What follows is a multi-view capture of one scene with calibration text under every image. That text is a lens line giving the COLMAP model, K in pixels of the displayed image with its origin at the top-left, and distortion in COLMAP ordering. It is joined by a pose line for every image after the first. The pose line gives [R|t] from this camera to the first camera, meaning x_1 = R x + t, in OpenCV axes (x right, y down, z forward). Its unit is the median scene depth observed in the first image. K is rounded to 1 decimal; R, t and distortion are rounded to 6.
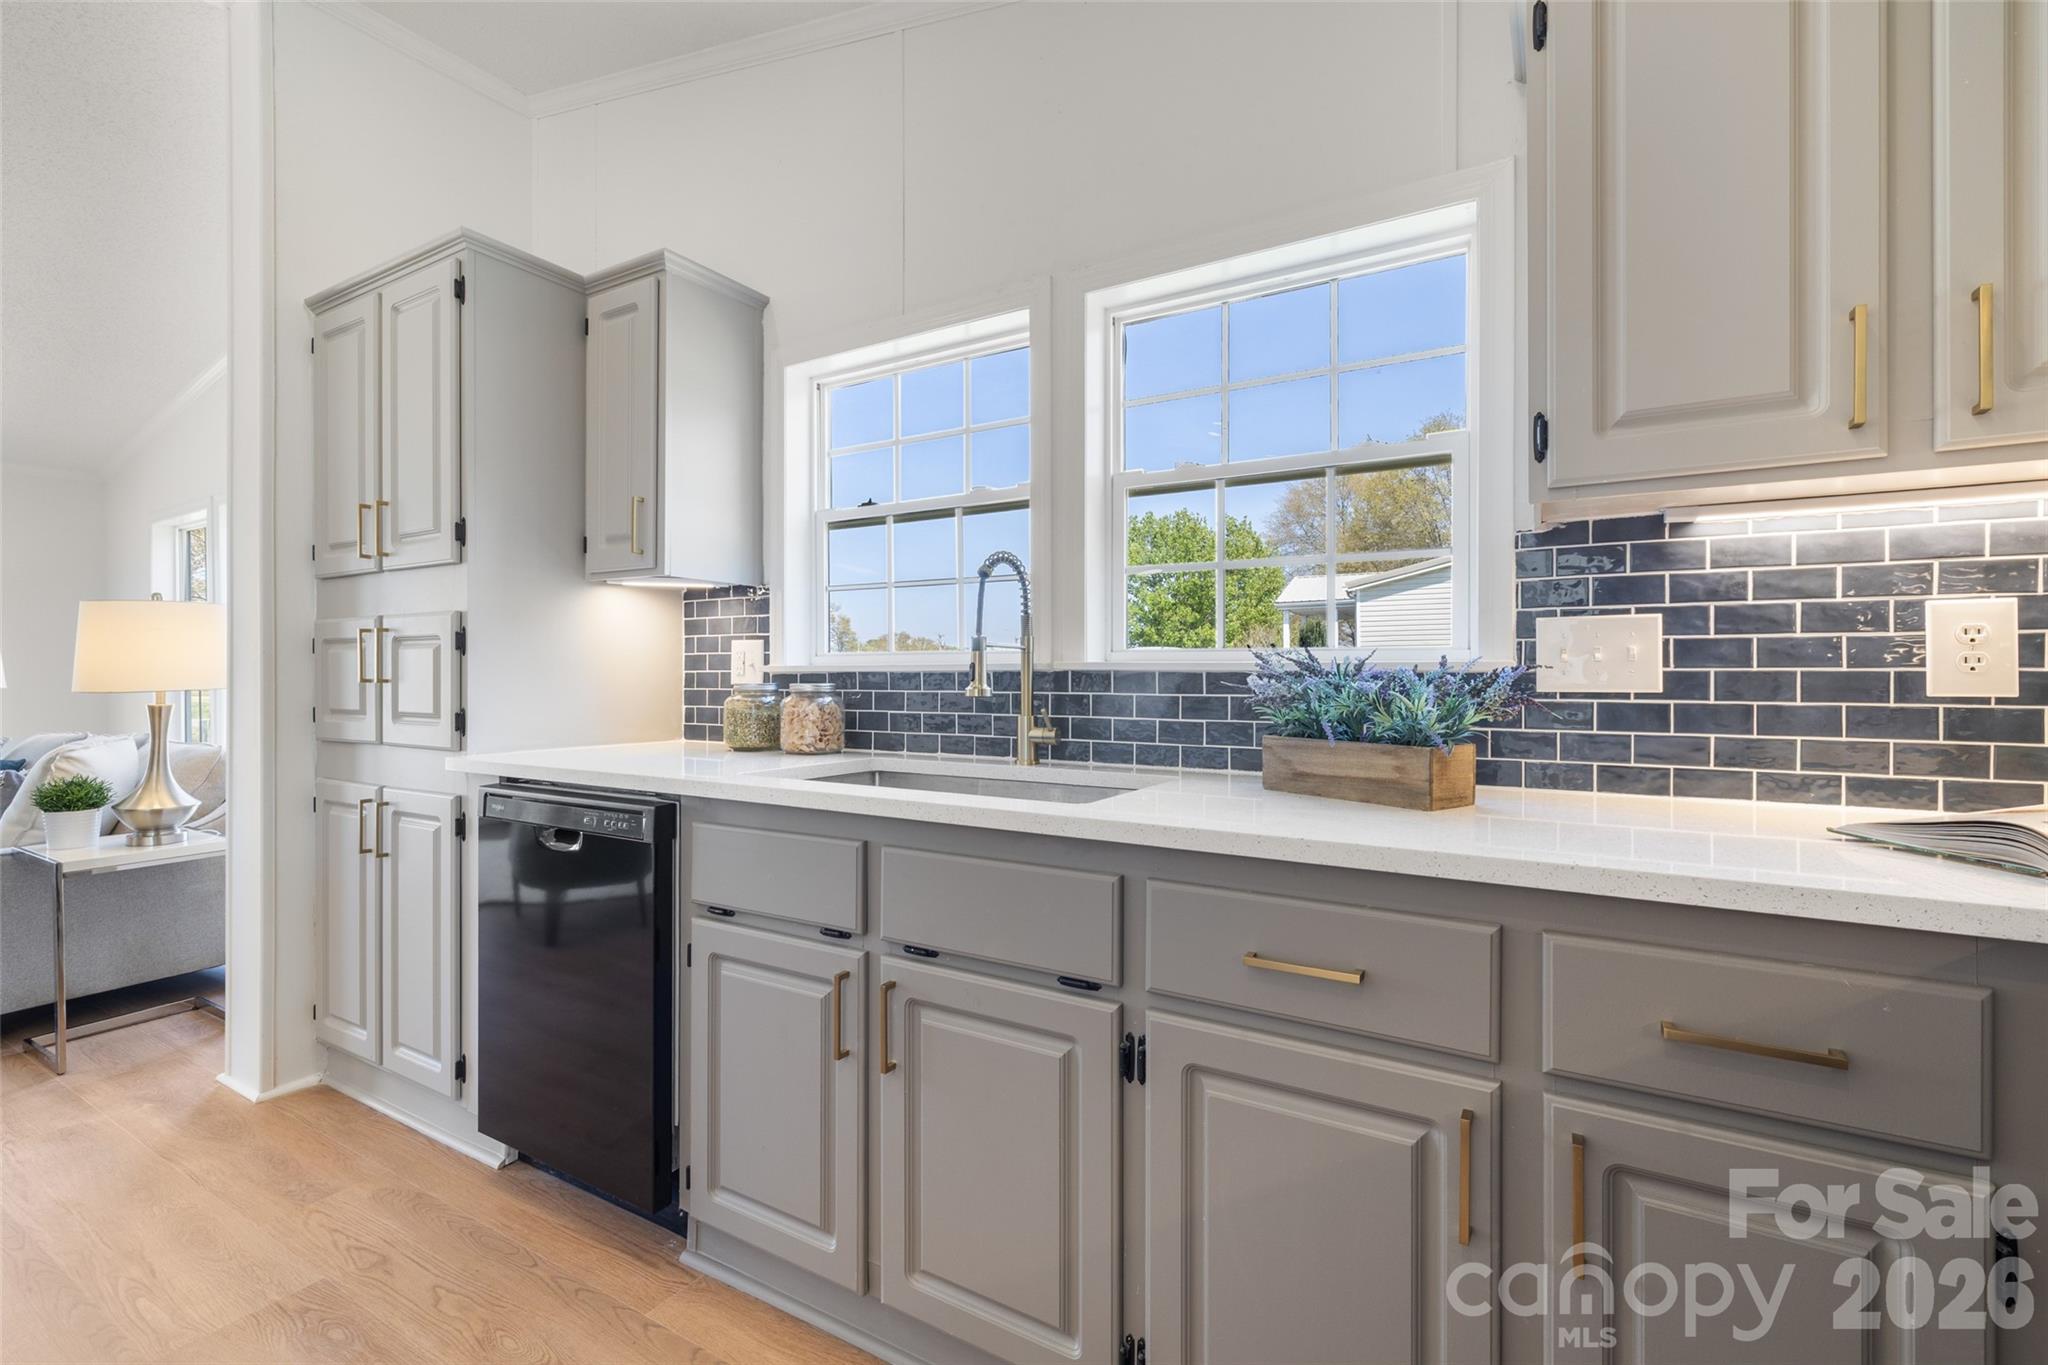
lens RADIAL K [[882.8, 0, 1021.6], [0, 882.8, 679.2], [0, 0, 1]] dist [0.000079, -0.000334]
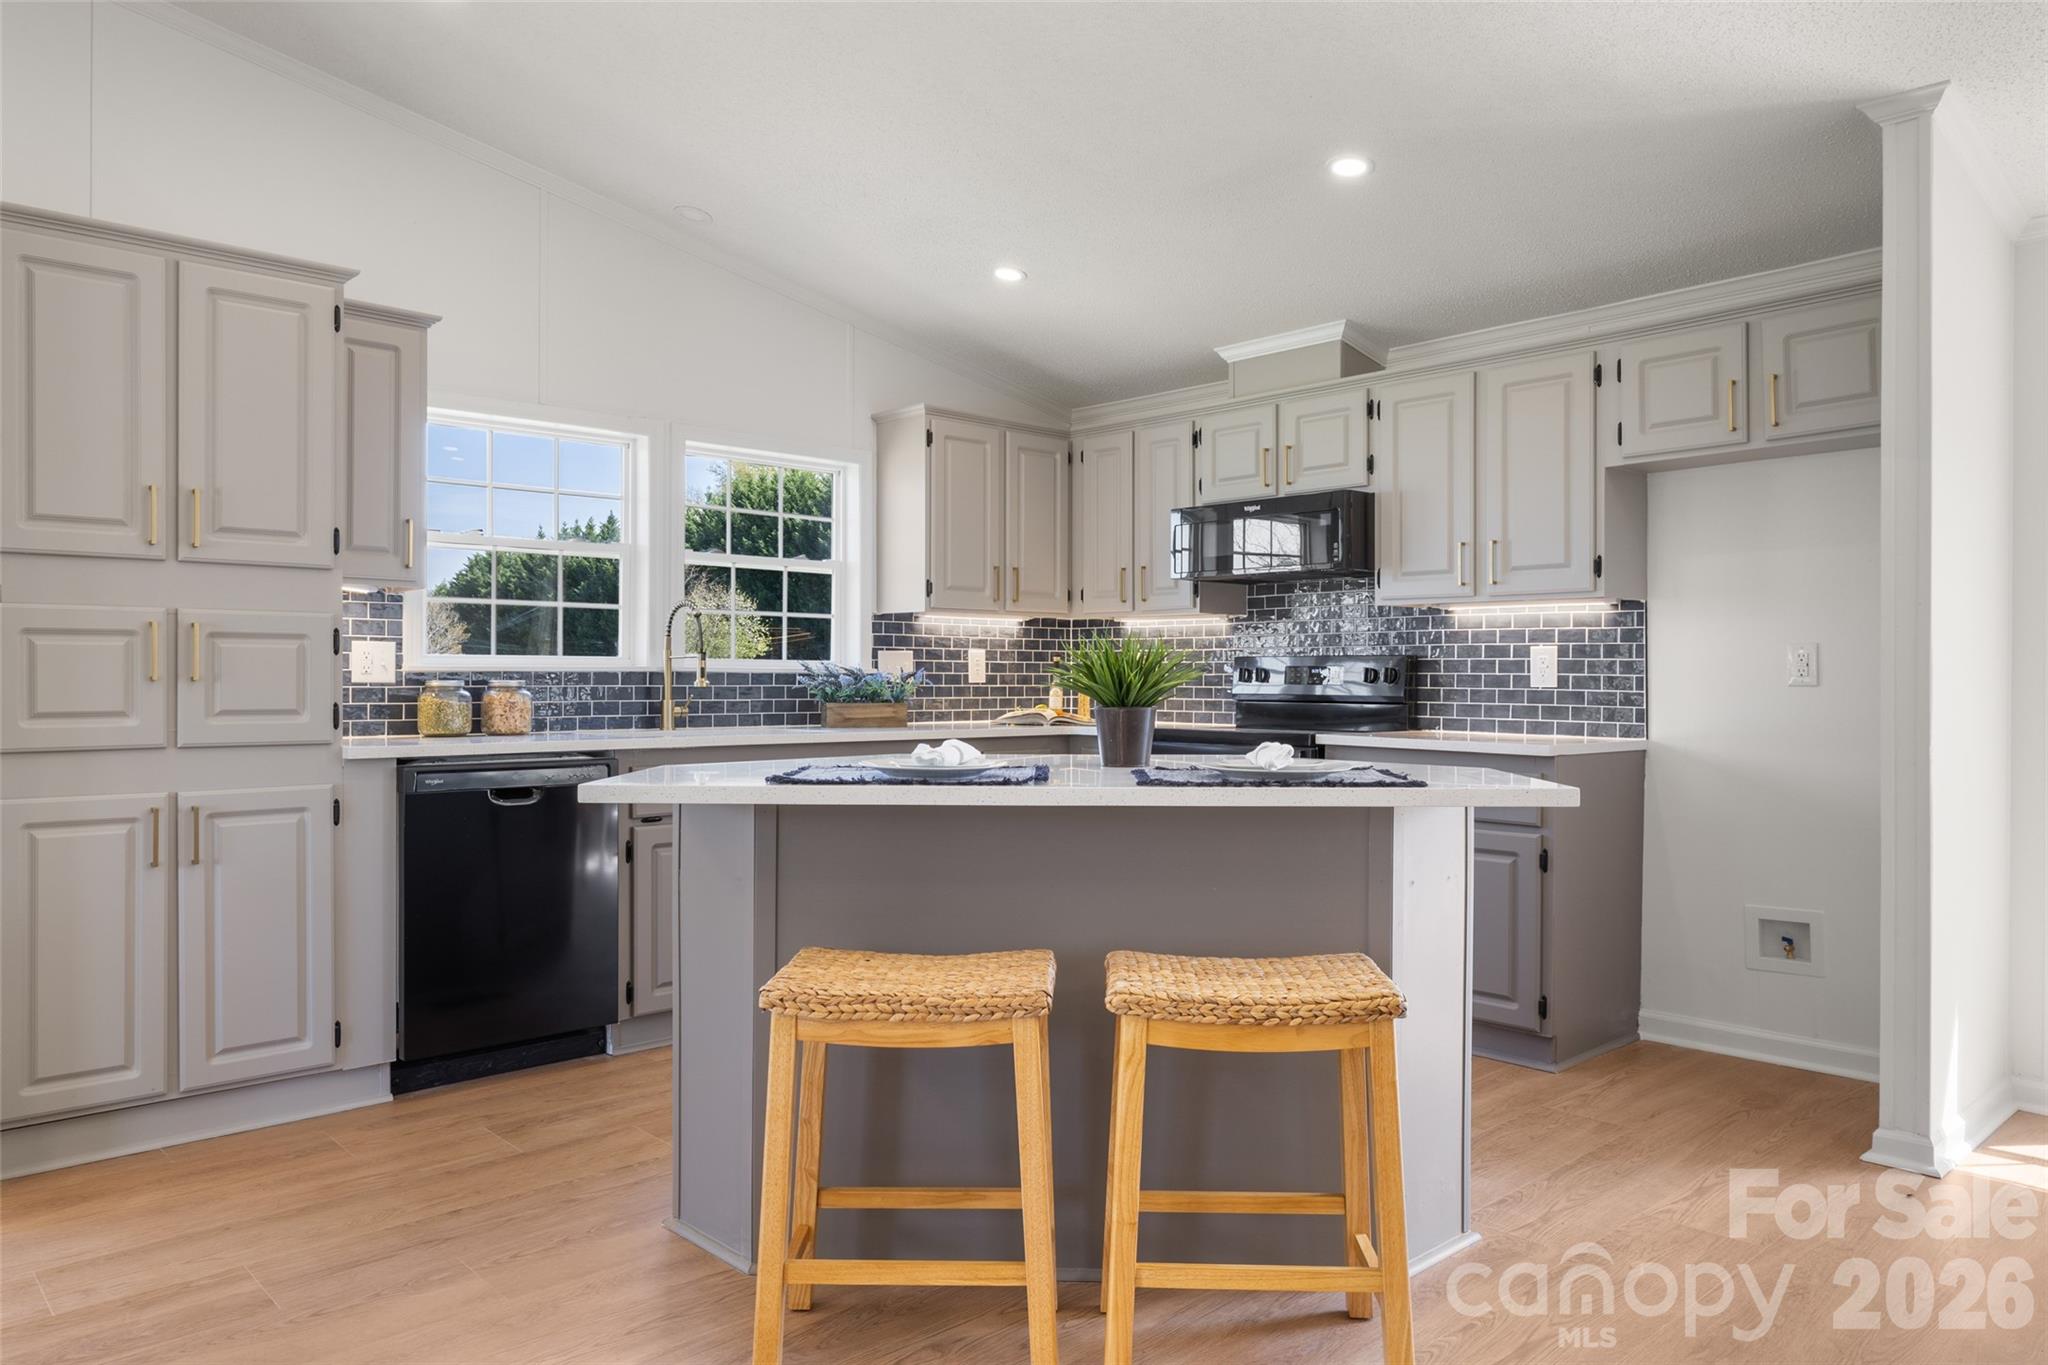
lens RADIAL K [[1329.4, 0, 1022.5], [0, 1329.4, 676.5], [0, 0, 1]] dist [0.002069, 0.000950]
pose [[0.289633, -0.000960, 0.957137, -2.518438], [0.000026, 1.000000, 0.000995, -0.003987], [-0.957138, -0.000263, 0.289633, -0.367634]]
